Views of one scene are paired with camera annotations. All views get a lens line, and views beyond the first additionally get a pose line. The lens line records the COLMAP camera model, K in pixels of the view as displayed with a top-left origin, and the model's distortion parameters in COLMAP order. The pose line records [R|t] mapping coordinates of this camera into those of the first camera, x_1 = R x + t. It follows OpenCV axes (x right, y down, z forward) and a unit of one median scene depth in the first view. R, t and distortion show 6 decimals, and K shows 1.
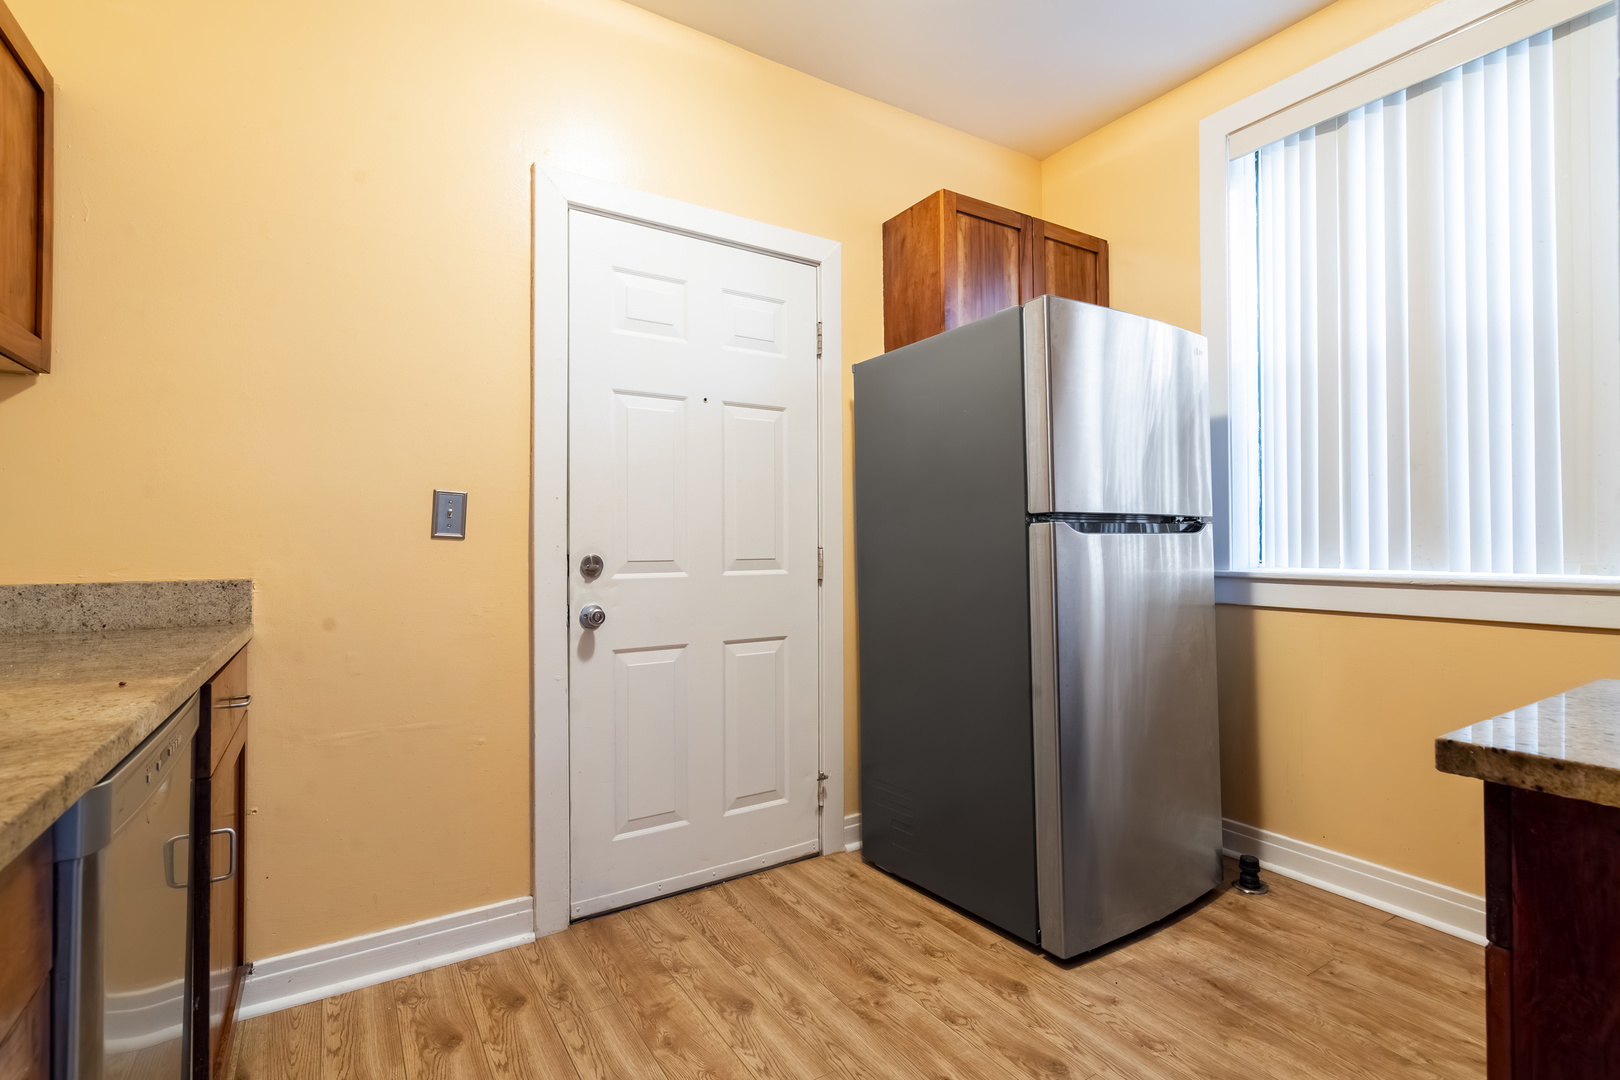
lens RADIAL K [[732.3, 0, 776.3], [0, 732.3, 538.0], [0, 0, 1]] dist [-0.006394, 0.002688]
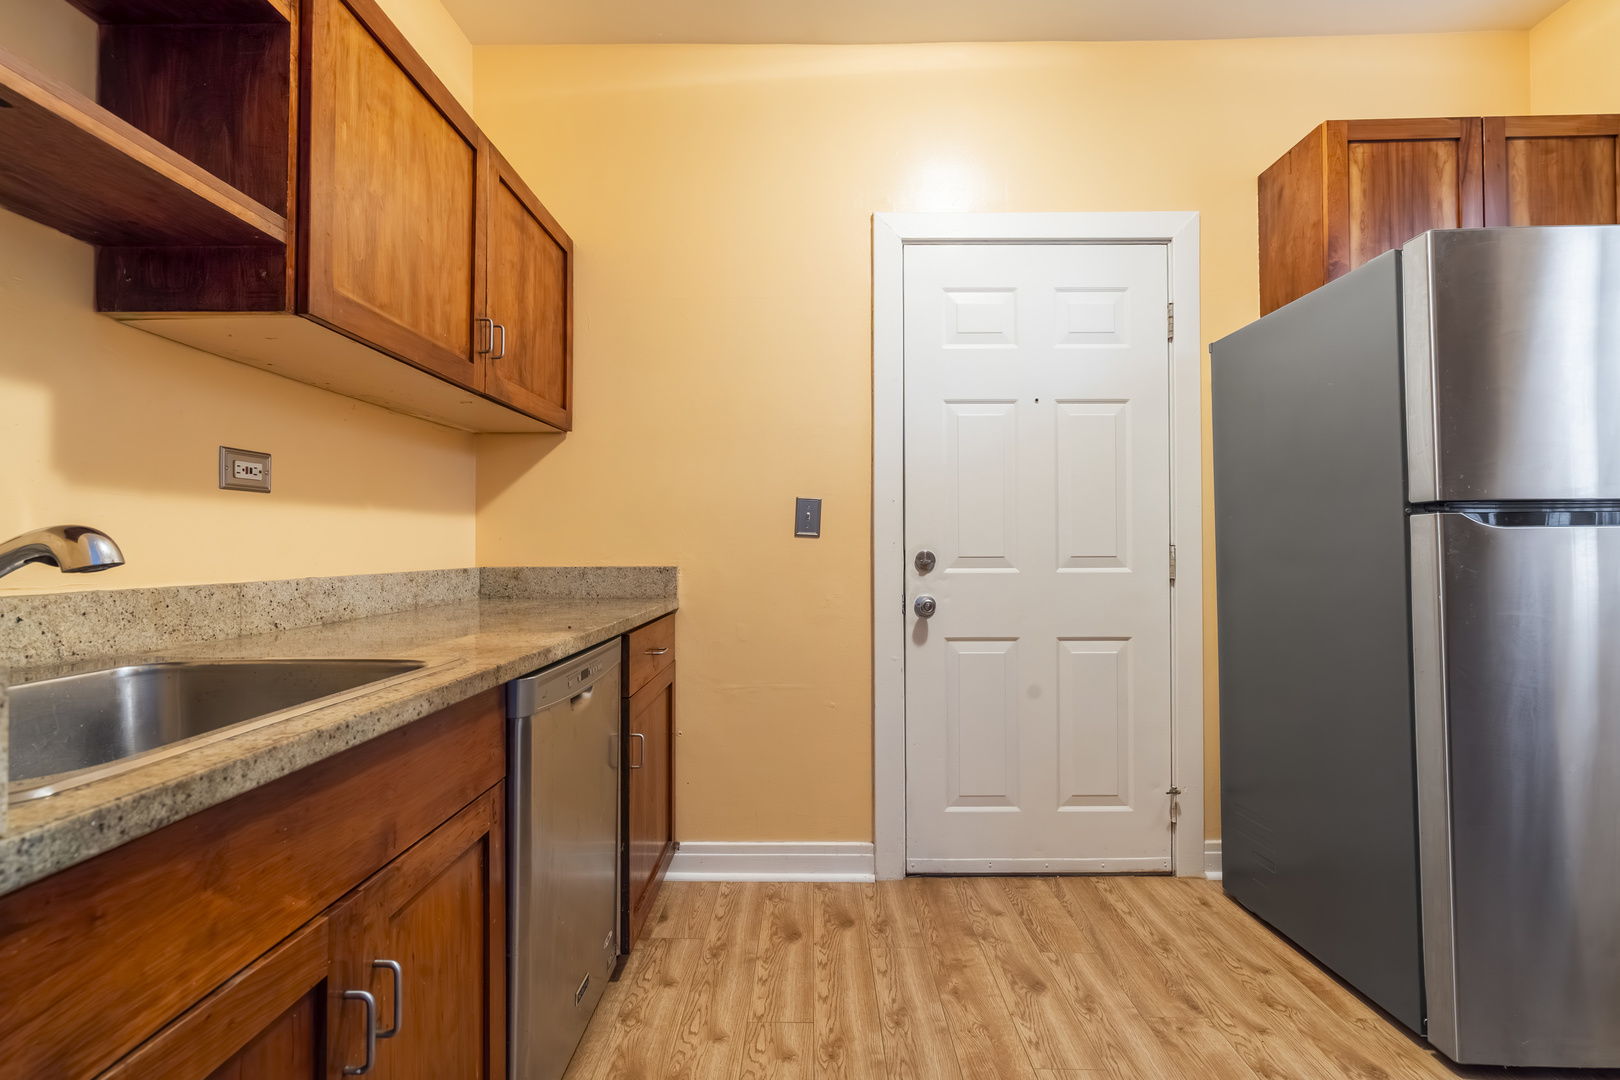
lens RADIAL K [[732.3, 0, 808.4], [0, 732.3, 540.2], [0, 0, 1]] dist [-0.006394, 0.002688]
pose [[0.846939, -0.001504, -0.531687, 0.199678], [0.003529, 0.999990, 0.002793, 0.003058], [0.531678, -0.004242, 0.846936, -0.040766]]
